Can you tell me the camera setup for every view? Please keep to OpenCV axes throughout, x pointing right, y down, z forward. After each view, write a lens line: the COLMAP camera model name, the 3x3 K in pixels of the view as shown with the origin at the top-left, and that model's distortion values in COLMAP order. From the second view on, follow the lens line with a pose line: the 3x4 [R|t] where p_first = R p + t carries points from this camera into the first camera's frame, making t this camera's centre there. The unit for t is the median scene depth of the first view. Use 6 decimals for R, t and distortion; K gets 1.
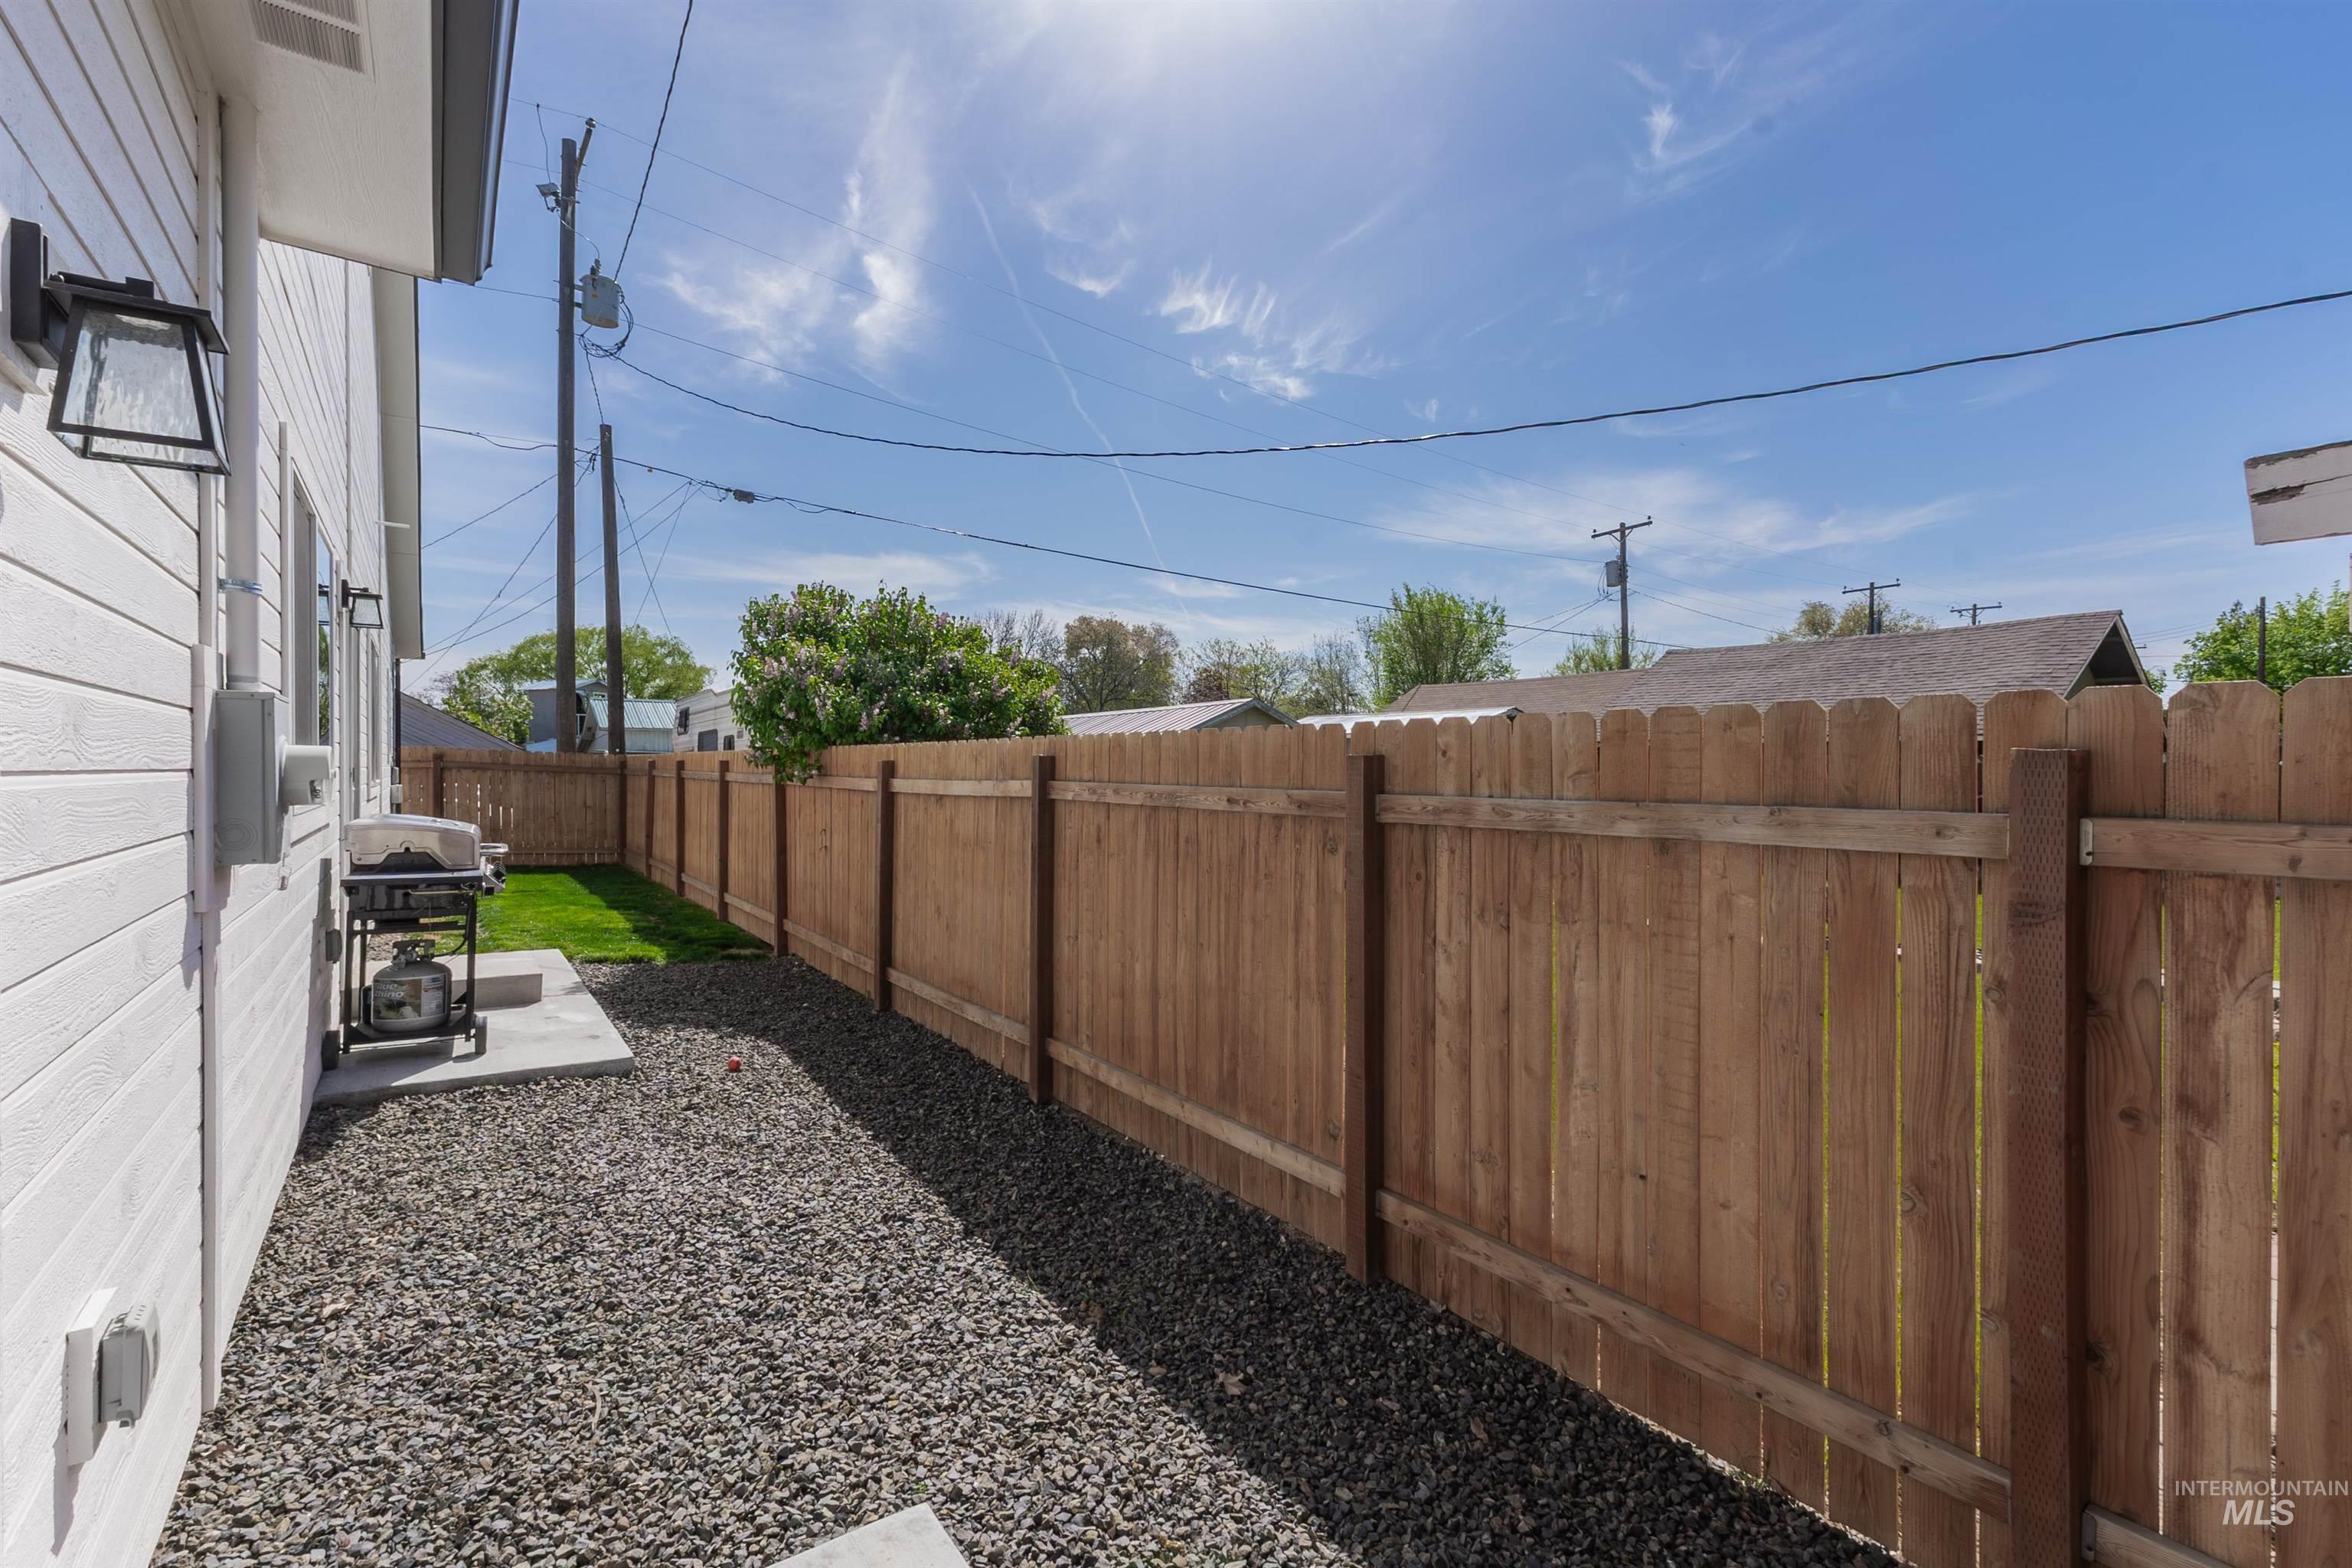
lens RADIAL K [[1014.7, 0, 1176.0], [0, 1014.7, 784.0], [0, 0, 1]] dist [0.004684, 0.000532]
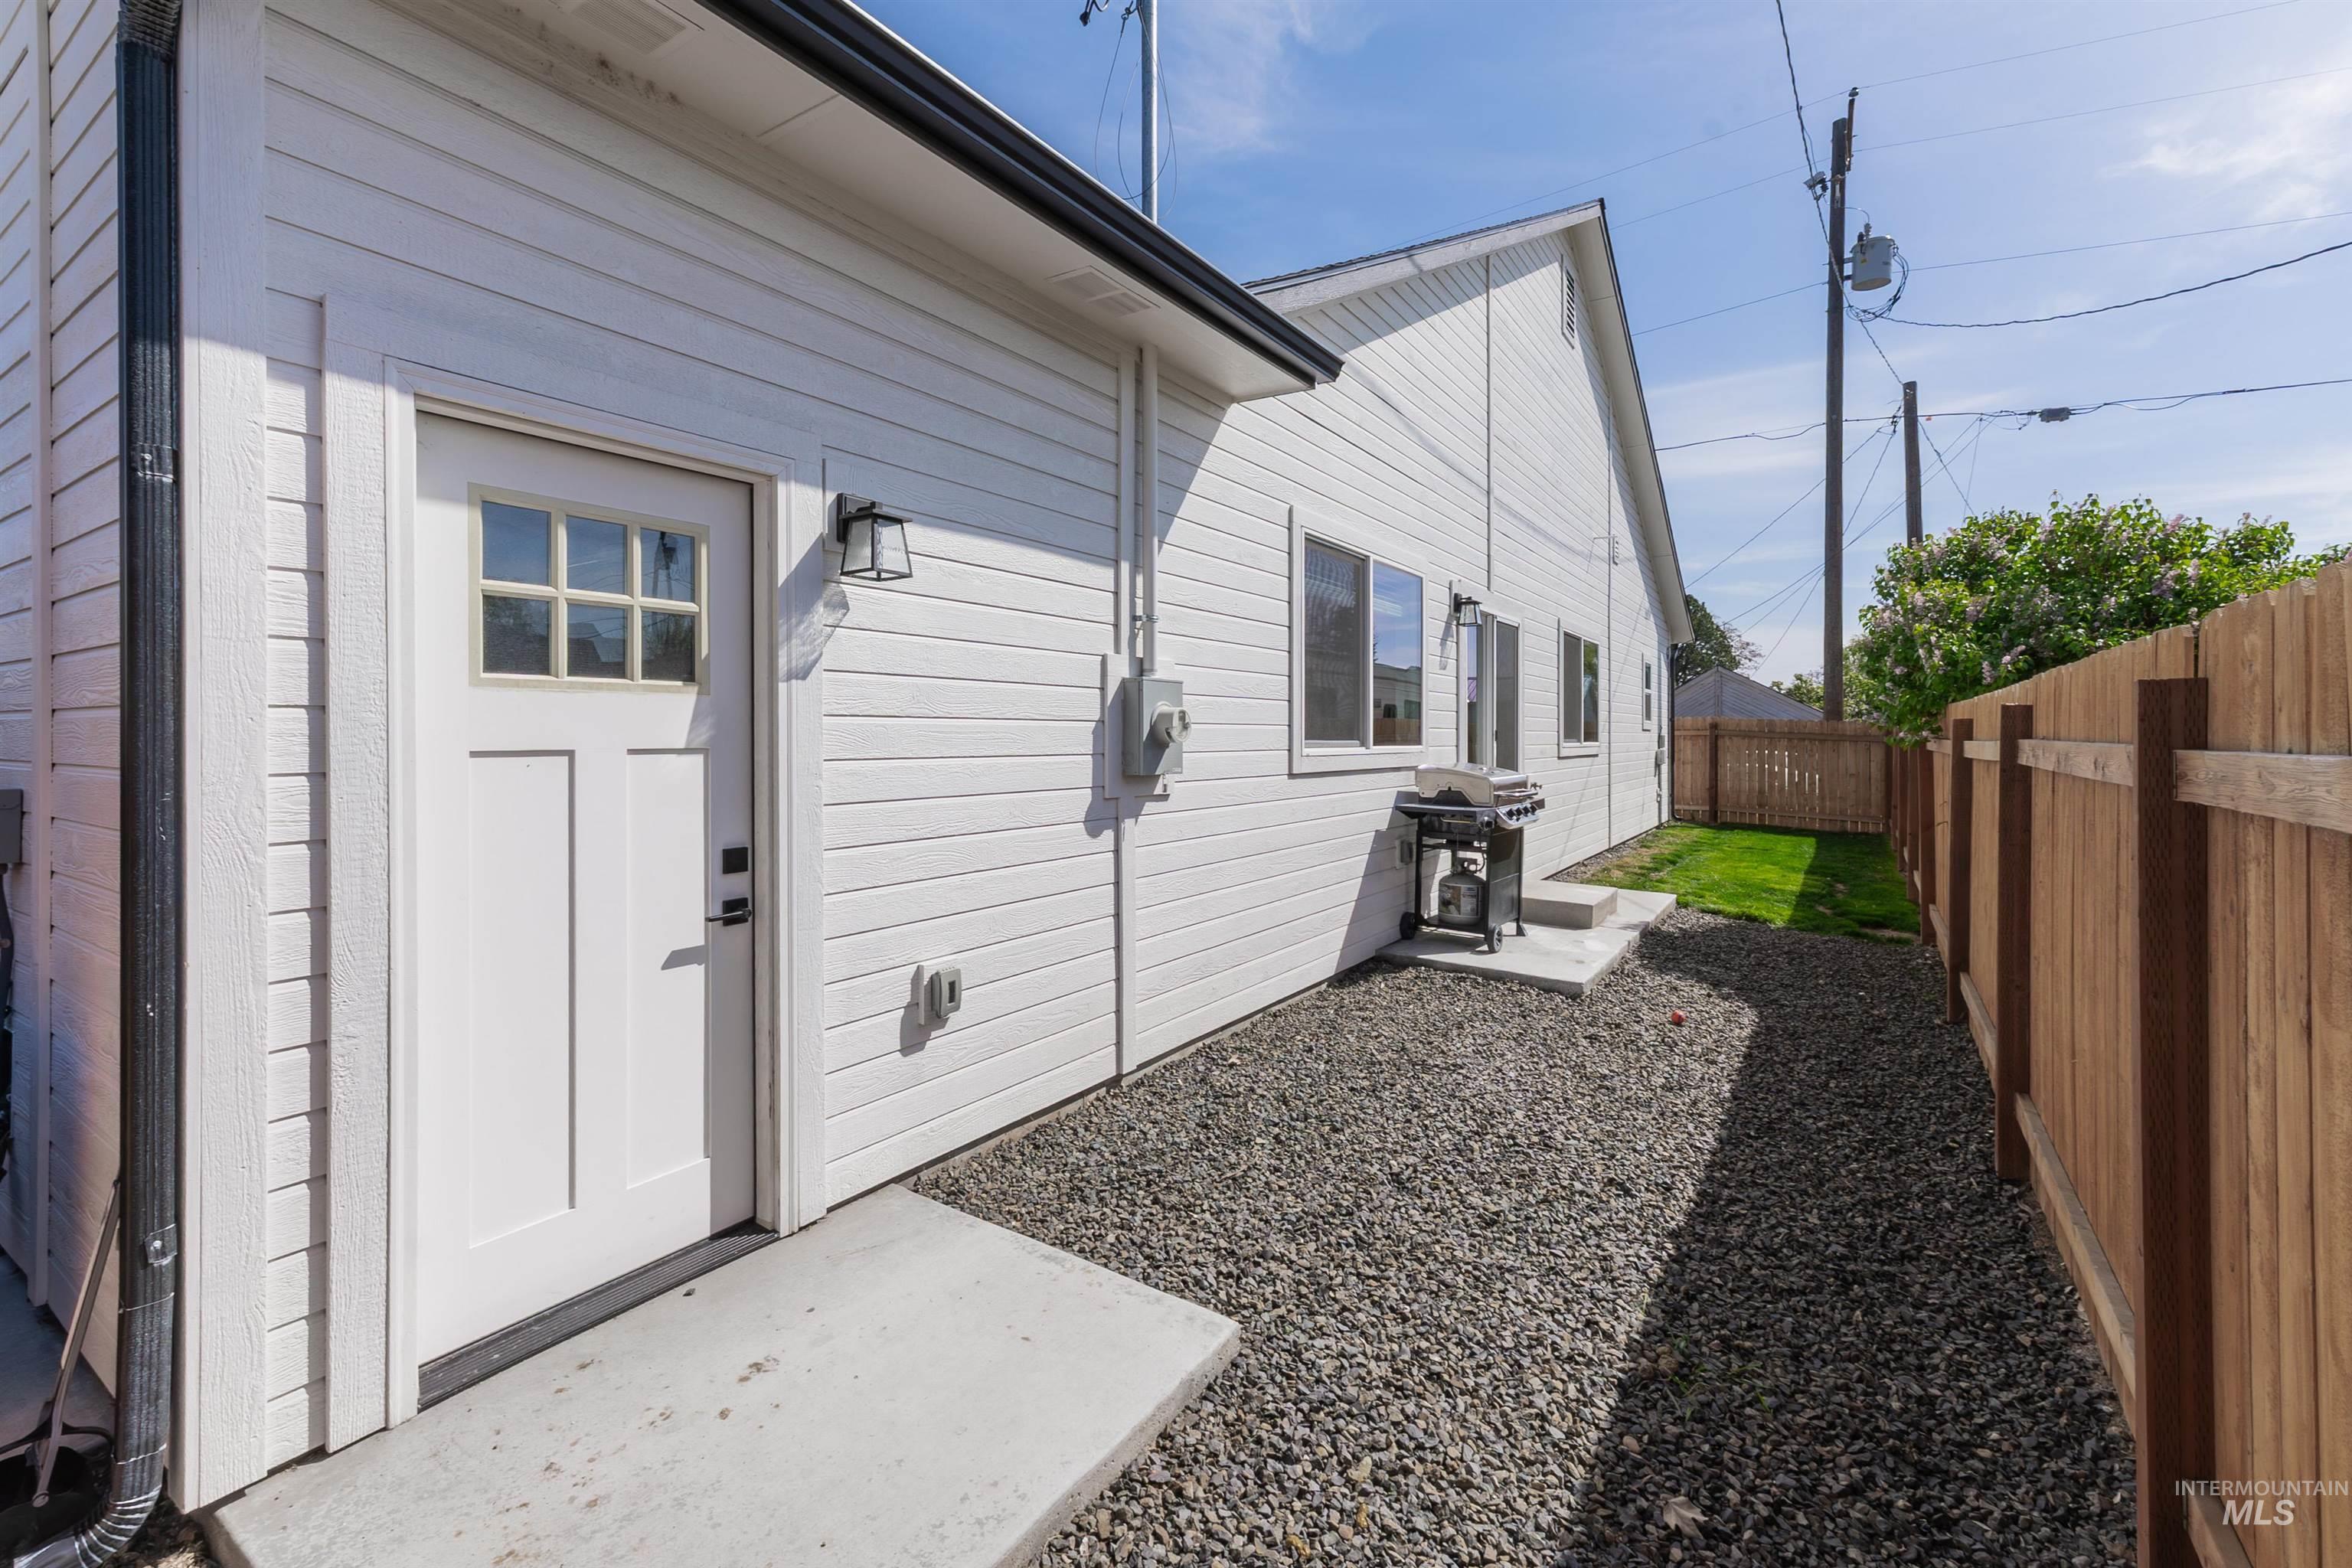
lens RADIAL K [[957.5, 0, 1180.0], [0, 957.5, 746.4], [0, 0, 1]] dist [0.002219, 0.000140]
pose [[0.381837, 0.009837, -0.924177, 0.310552], [-0.015665, 0.999869, 0.004170, 0.009313], [0.924097, 0.012885, 0.381941, 0.201968]]
